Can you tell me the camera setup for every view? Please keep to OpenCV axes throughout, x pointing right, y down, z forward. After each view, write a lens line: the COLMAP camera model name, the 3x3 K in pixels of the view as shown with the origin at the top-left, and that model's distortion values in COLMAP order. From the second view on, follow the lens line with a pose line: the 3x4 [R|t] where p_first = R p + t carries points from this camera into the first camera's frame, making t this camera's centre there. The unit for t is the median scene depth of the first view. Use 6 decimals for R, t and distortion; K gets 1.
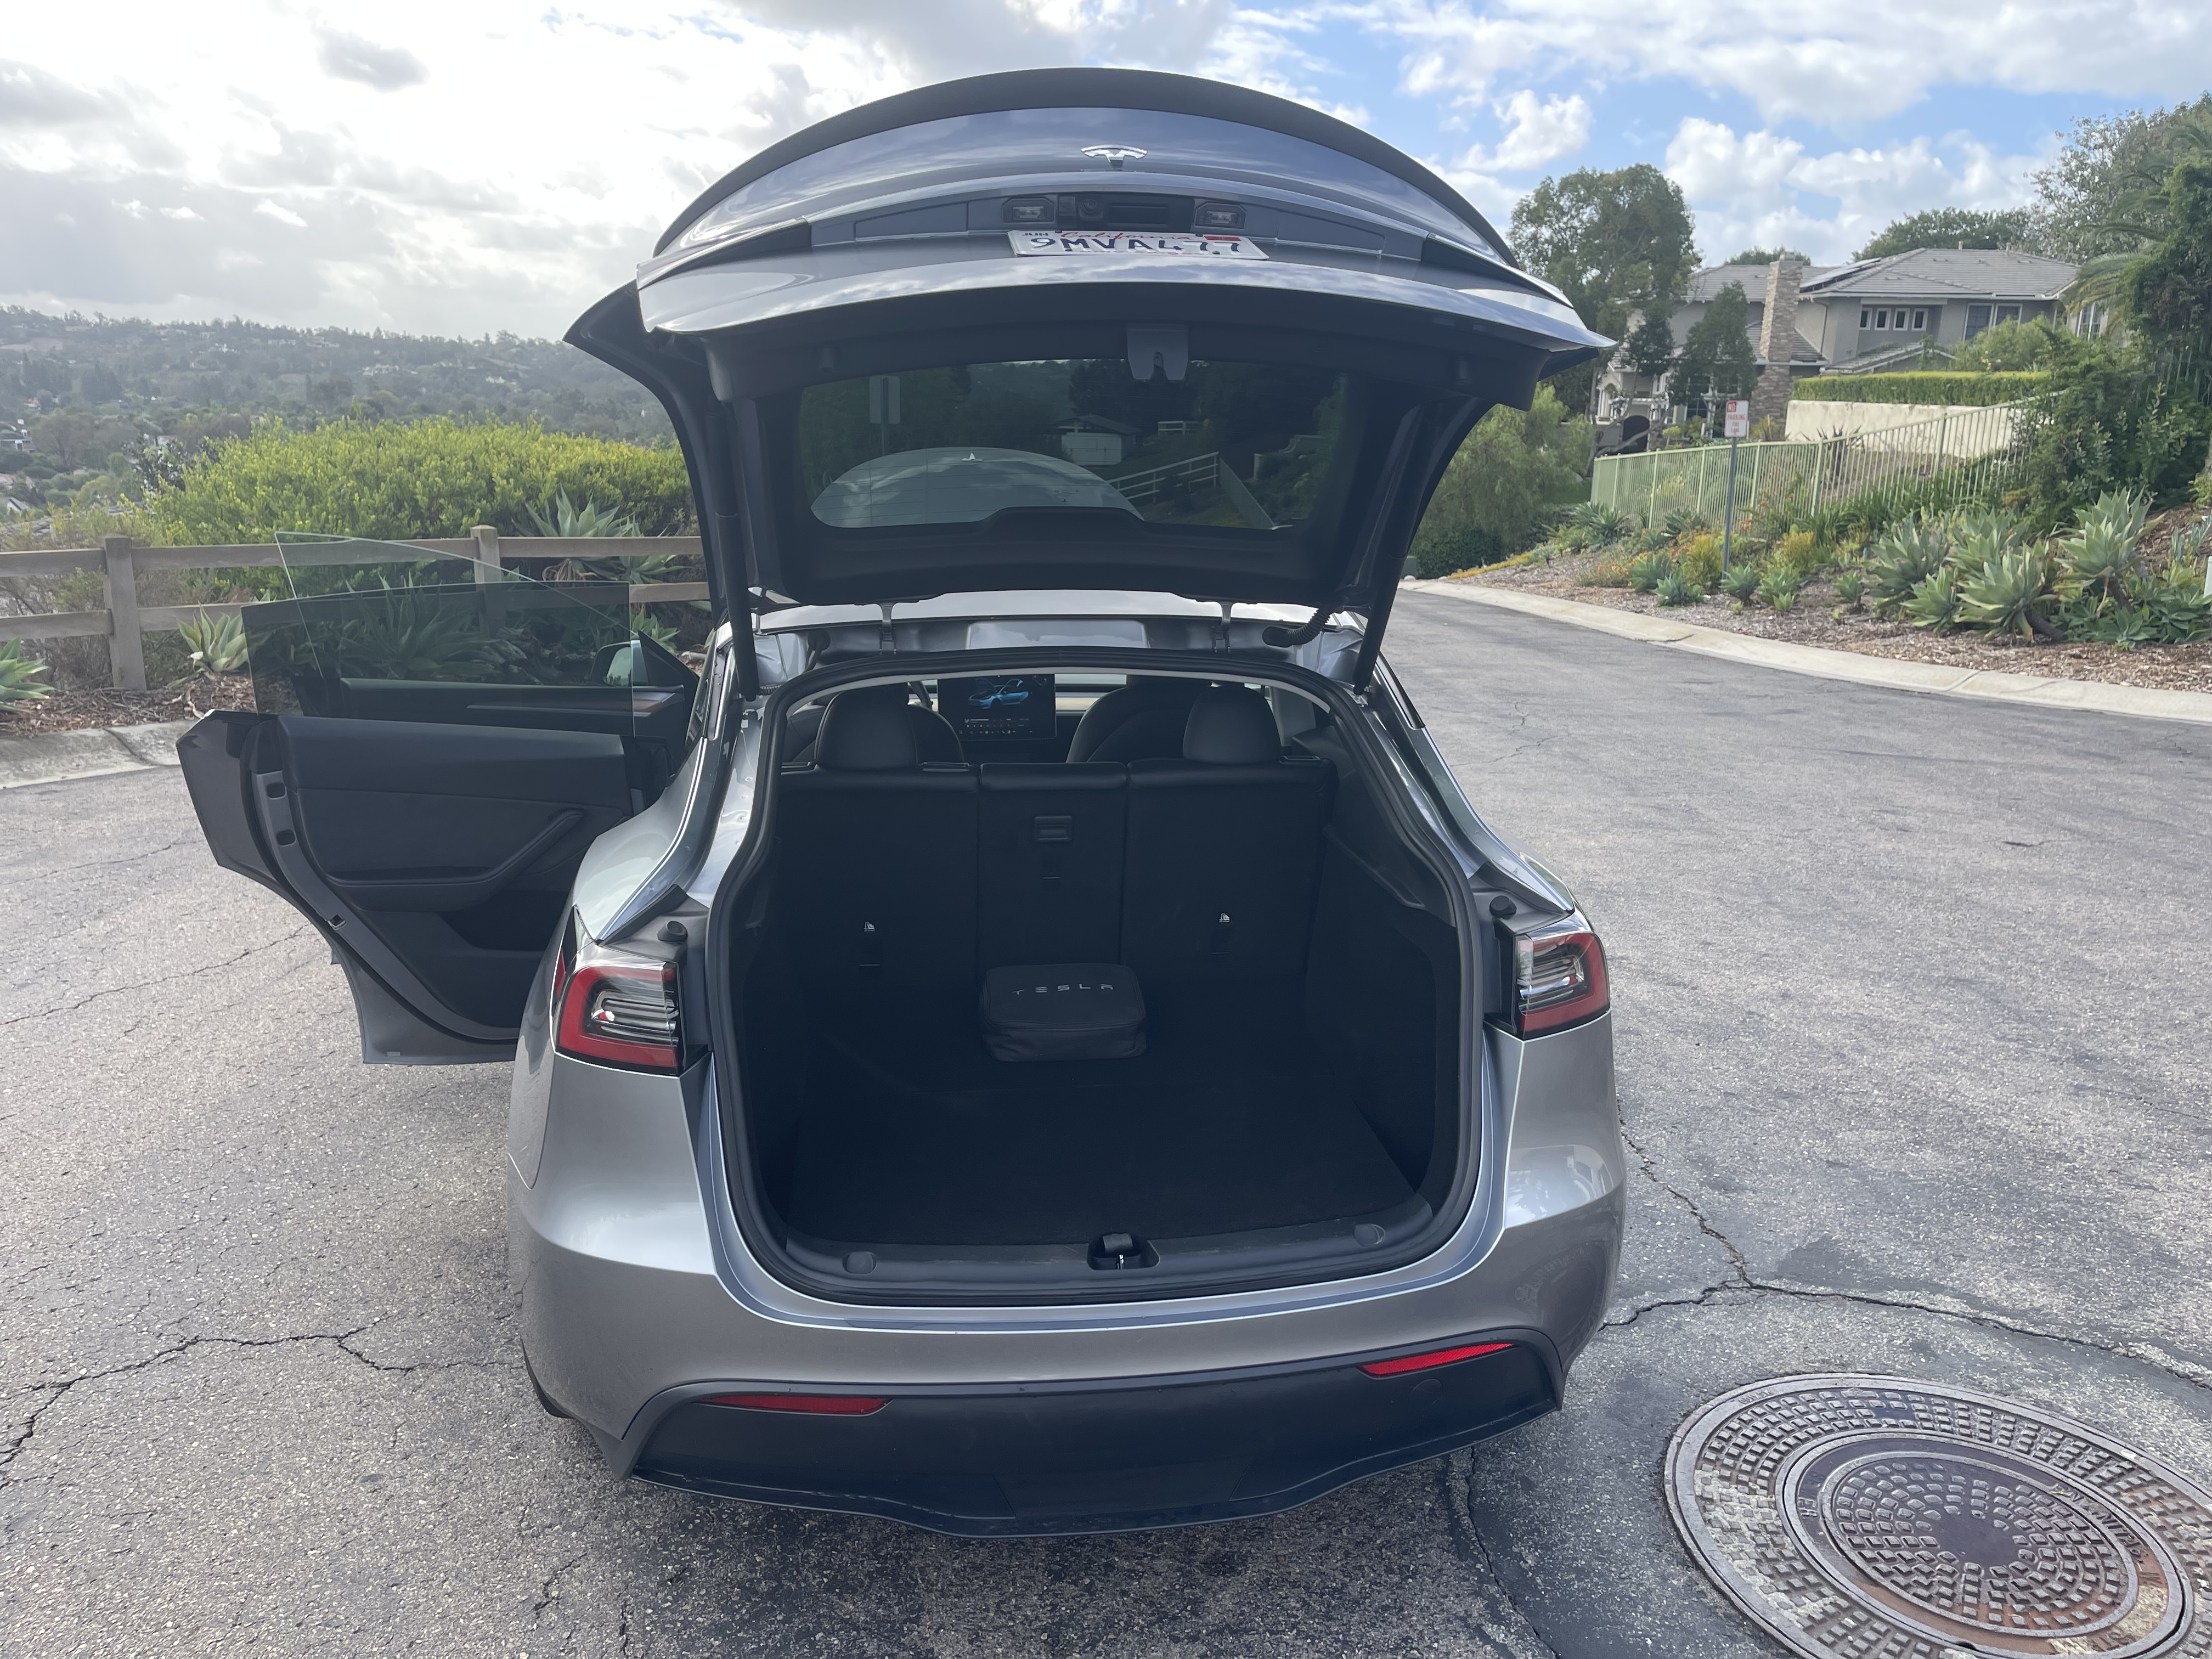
lens RADIAL K [[1674.2, 0, 1133.8], [0, 1674.2, 817.4], [0, 0, 1]] dist [0.075235, -0.102641]
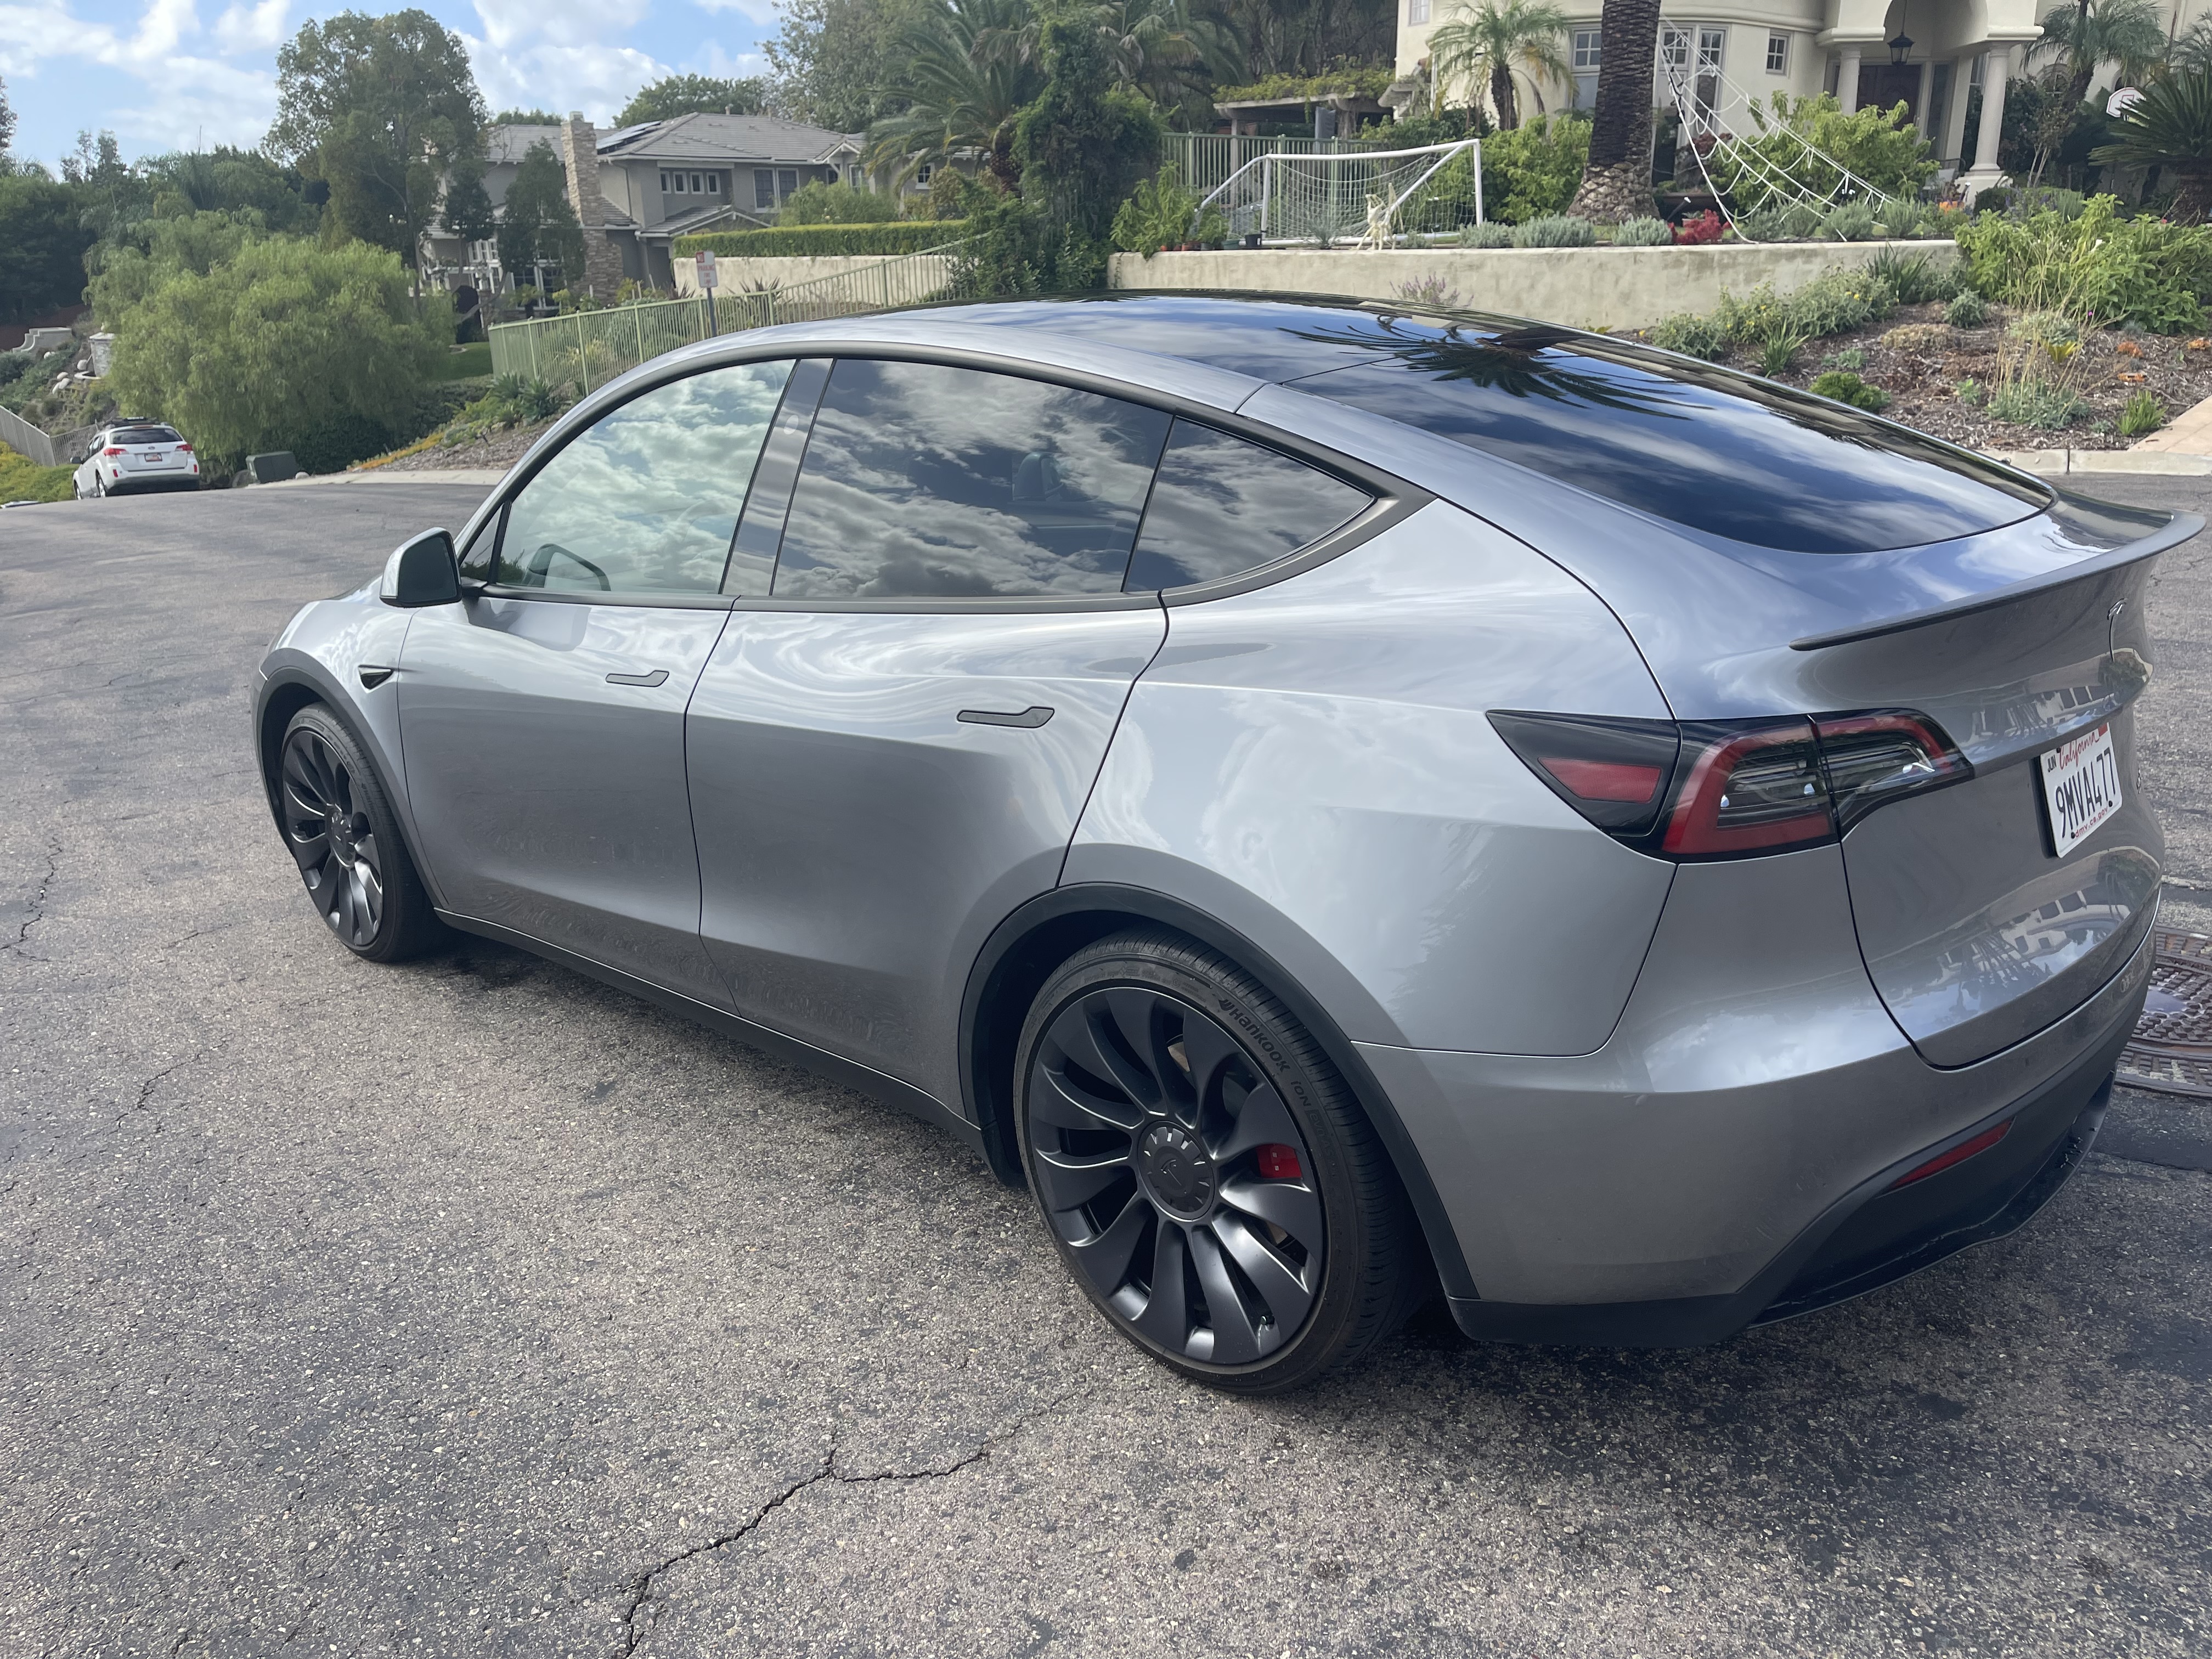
lens RADIAL K [[1674.2, 0, 1116.9], [0, 1674.2, 823.9], [0, 0, 1]] dist [0.075235, -0.102641]
pose [[0.777698, -0.228381, 0.585686, -0.164318], [0.186182, 0.973553, 0.132404, -0.005397], [-0.600434, 0.006074, 0.799651, 0.082484]]
